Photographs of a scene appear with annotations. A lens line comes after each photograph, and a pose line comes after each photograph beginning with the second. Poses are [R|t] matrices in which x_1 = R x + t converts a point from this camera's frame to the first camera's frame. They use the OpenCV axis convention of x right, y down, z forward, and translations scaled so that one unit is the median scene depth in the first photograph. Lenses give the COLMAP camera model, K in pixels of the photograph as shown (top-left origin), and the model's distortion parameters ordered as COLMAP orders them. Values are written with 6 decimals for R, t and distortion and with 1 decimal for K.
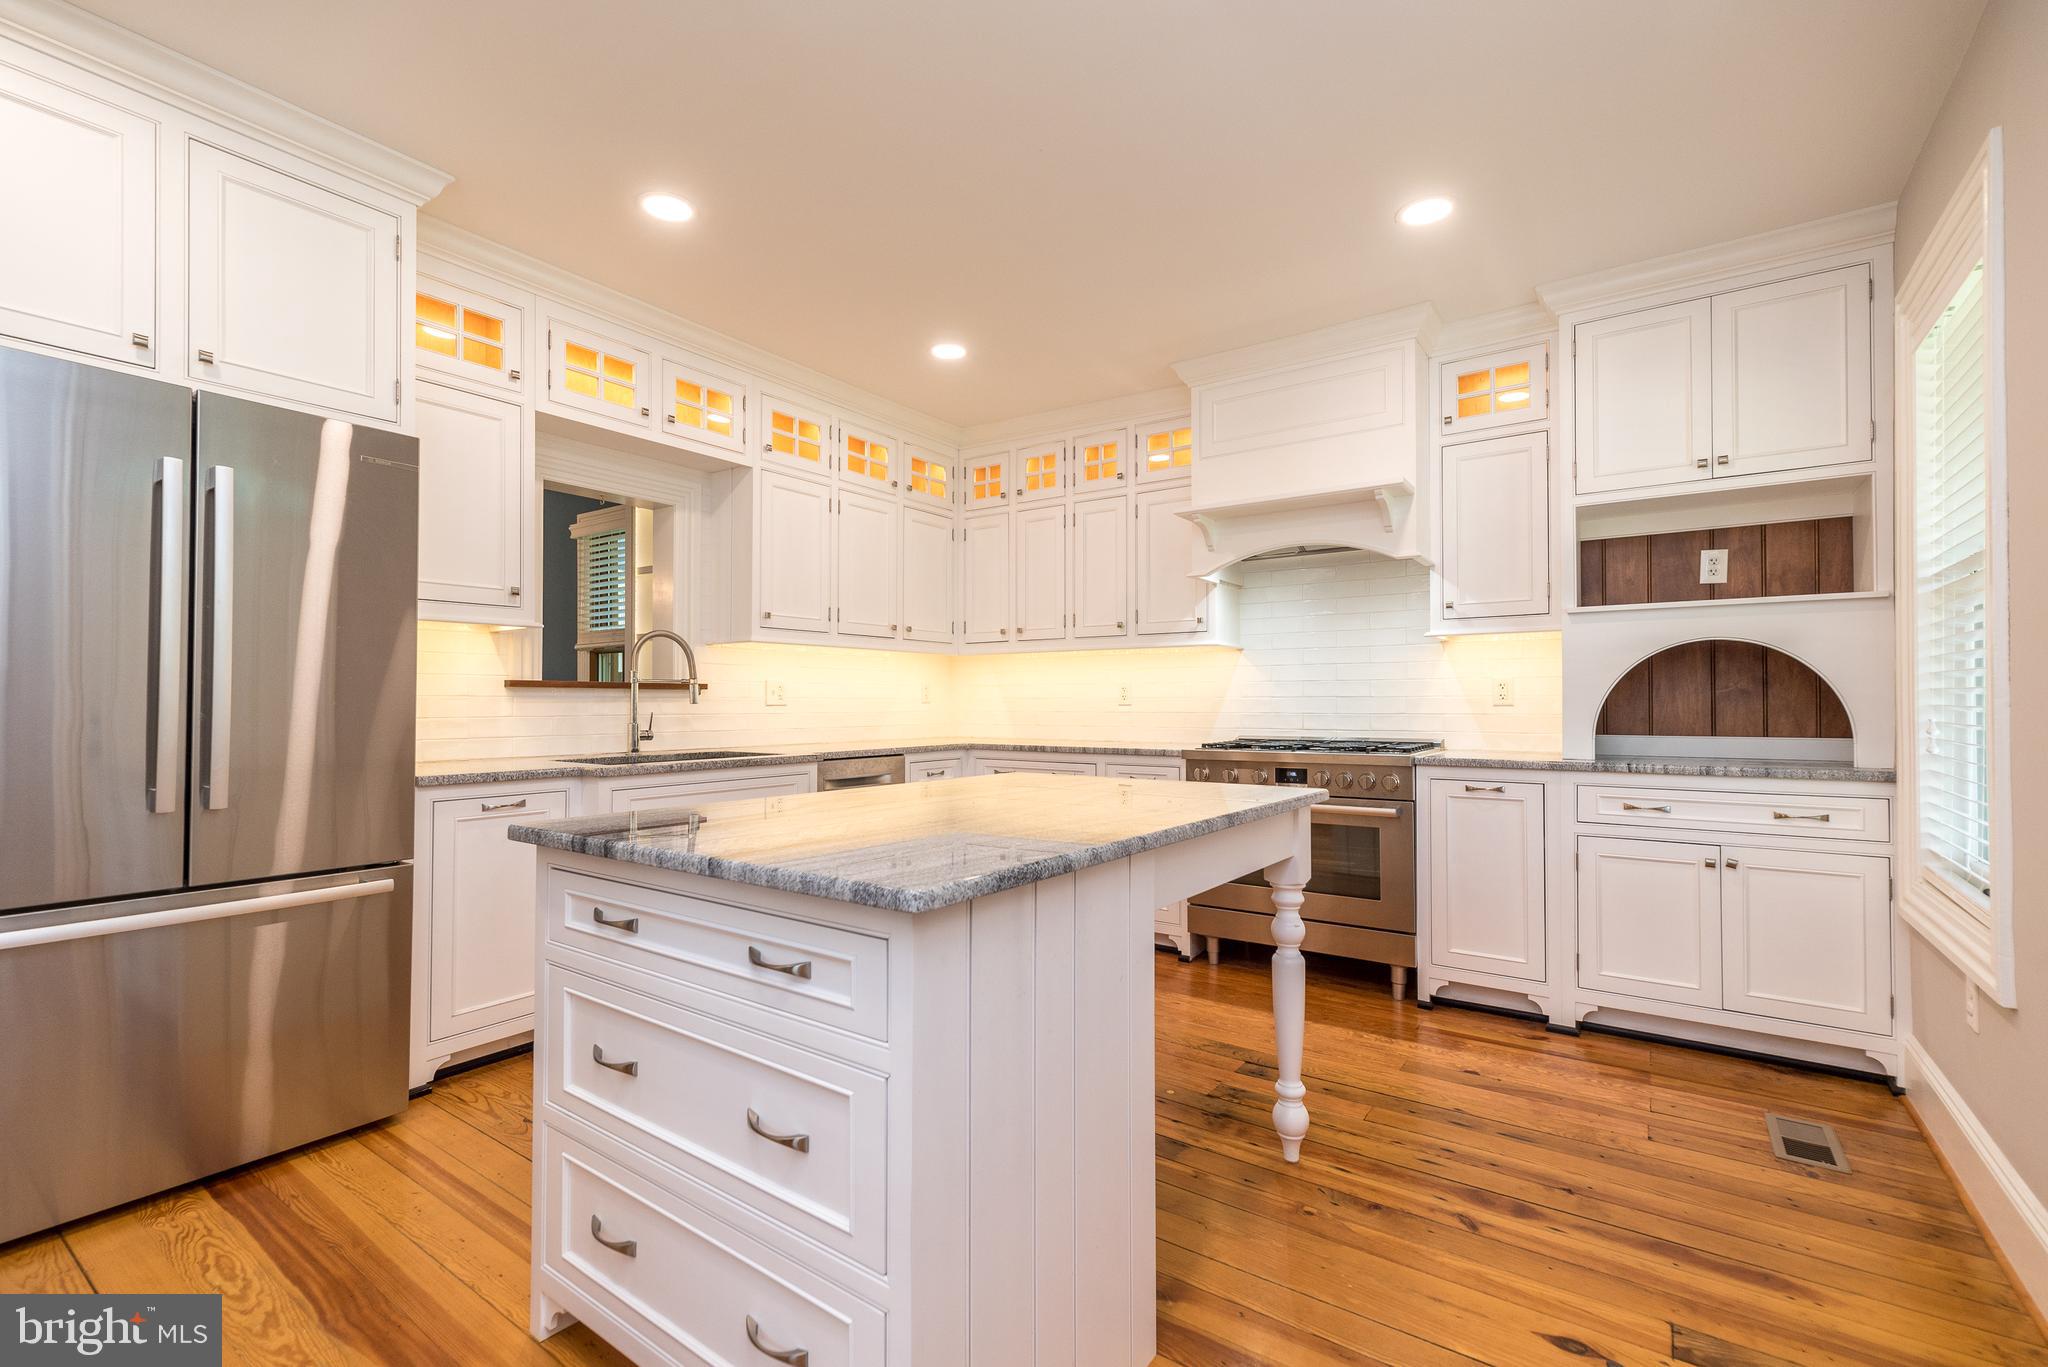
lens RADIAL K [[890.2, 0, 1023.3], [0, 890.2, 690.3], [0, 0, 1]] dist [0.001721, 0.002819]
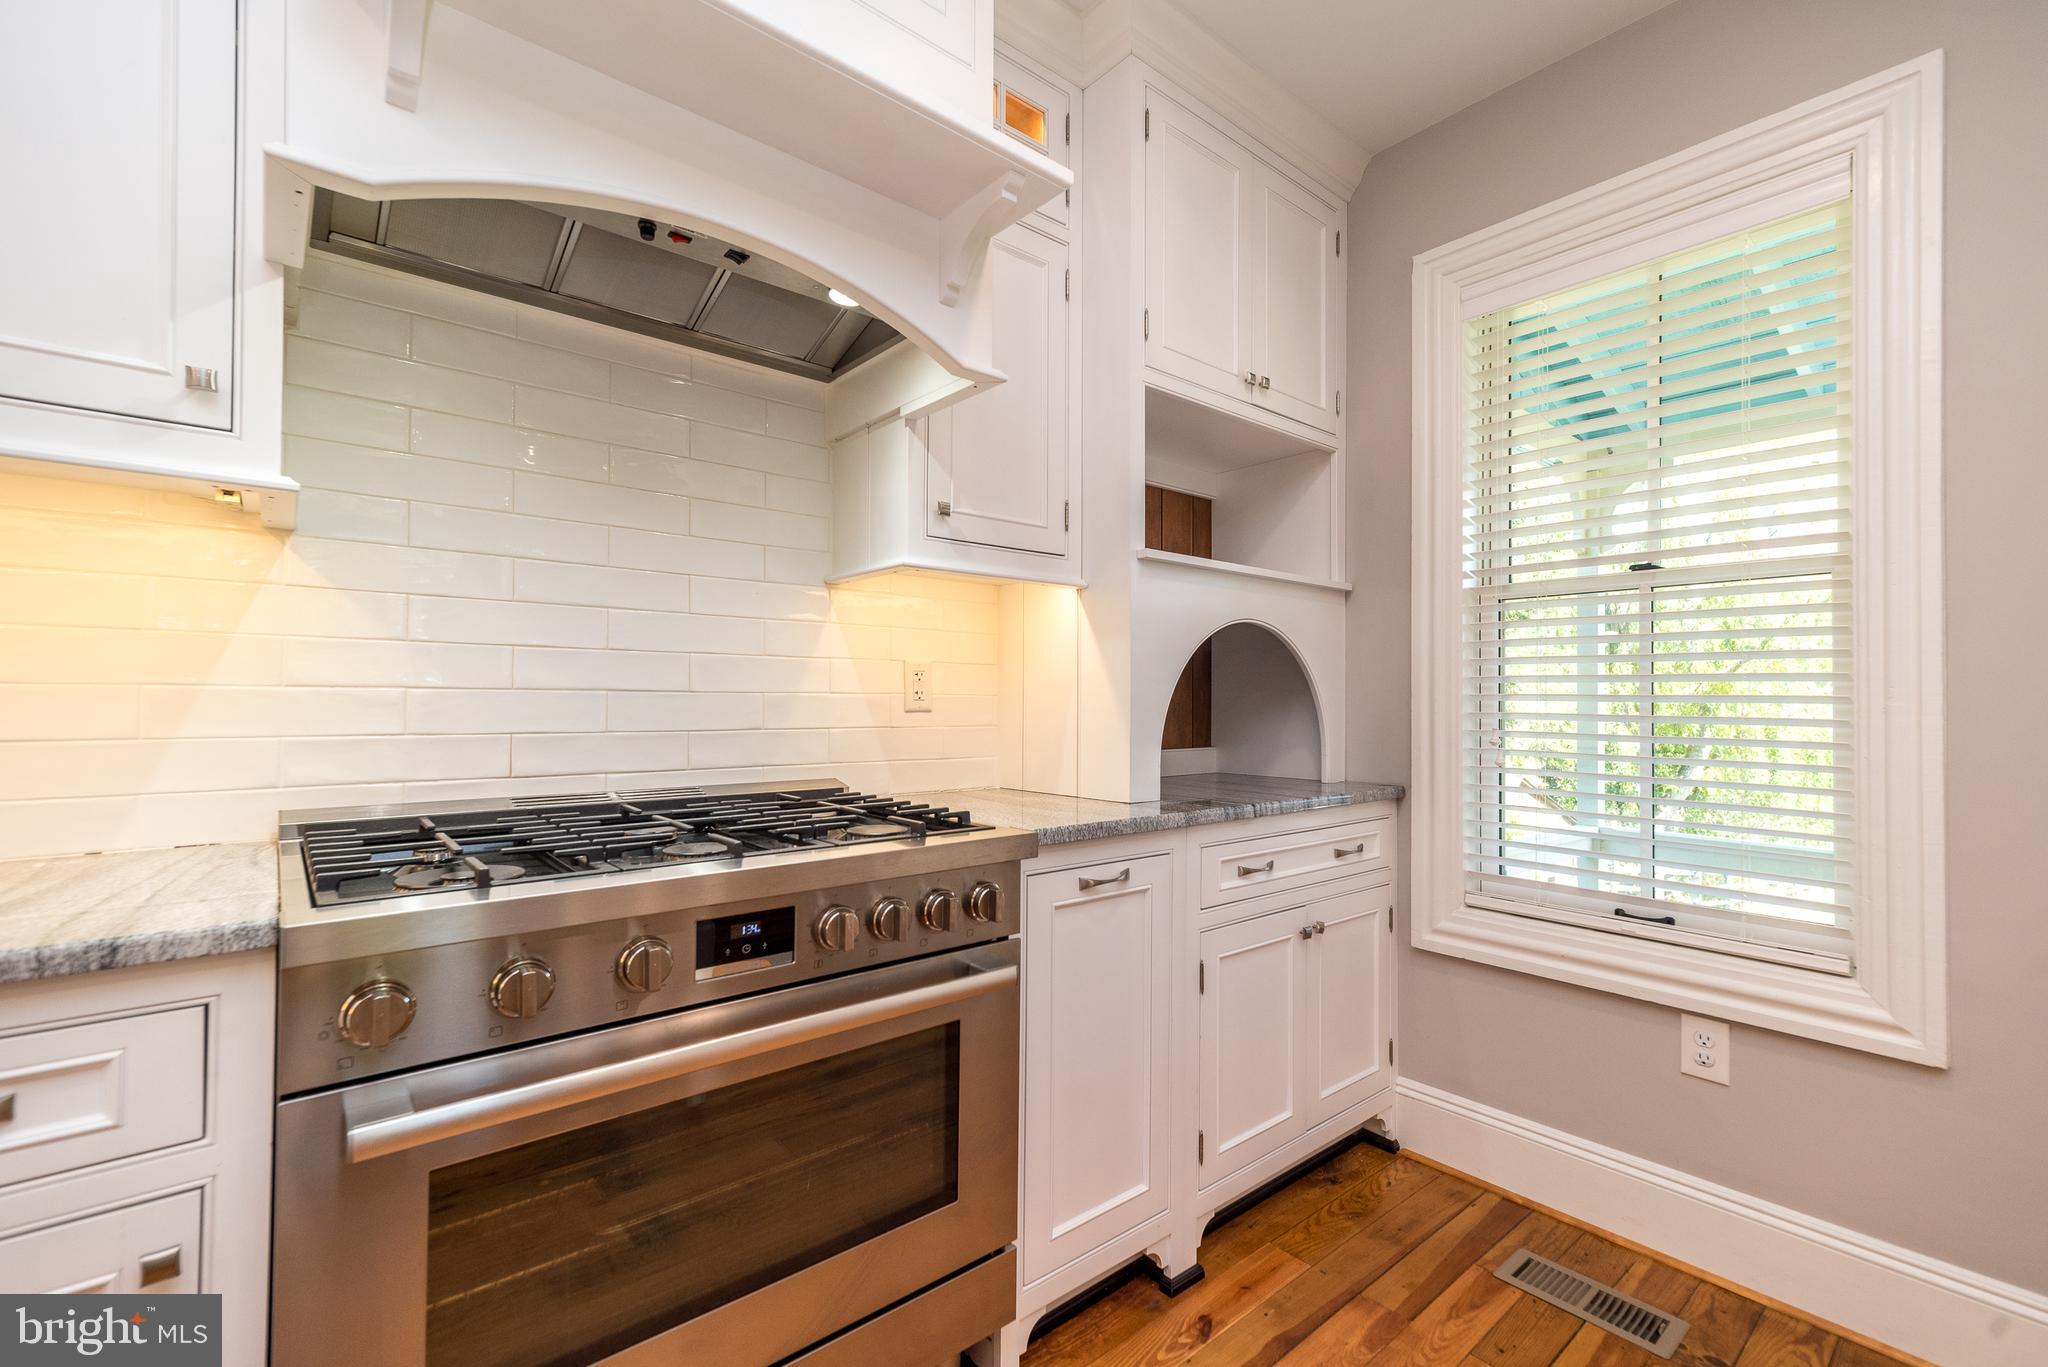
lens RADIAL K [[890.2, 0, 1023.3], [0, 890.2, 690.3], [0, 0, 1]] dist [0.001721, 0.002819]
pose [[0.244444, 0.012862, 0.969578, 0.011219], [-0.021267, 0.999743, -0.007901, 0.006527], [-0.969430, -0.018689, 0.244655, 0.739238]]
